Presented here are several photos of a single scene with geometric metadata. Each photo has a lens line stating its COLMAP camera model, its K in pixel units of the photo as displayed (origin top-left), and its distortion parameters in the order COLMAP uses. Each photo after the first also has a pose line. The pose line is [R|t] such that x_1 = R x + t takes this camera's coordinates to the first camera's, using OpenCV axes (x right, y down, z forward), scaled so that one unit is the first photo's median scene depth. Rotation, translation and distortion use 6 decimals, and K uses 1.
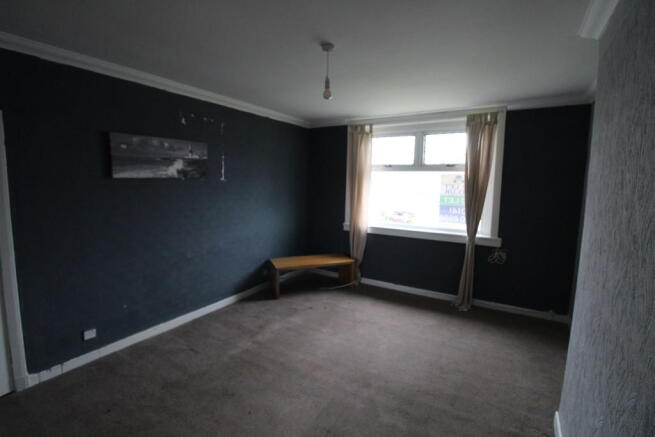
lens RADIAL K [[308.2, 0, 330.3], [0, 308.2, 214.7], [0, 0, 1]] dist [-0.003490, -0.000799]
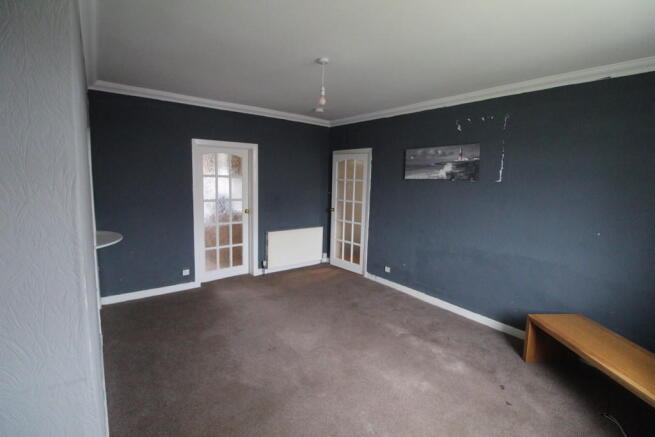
lens RADIAL K [[308.2, 0, 330.3], [0, 308.2, 214.7], [0, 0, 1]] dist [-0.003490, -0.000799]
pose [[-0.367507, 0.083493, -0.926265, 0.766161], [-0.139122, 0.979820, 0.143519, -0.097563], [0.919556, 0.181608, -0.348475, 1.056978]]
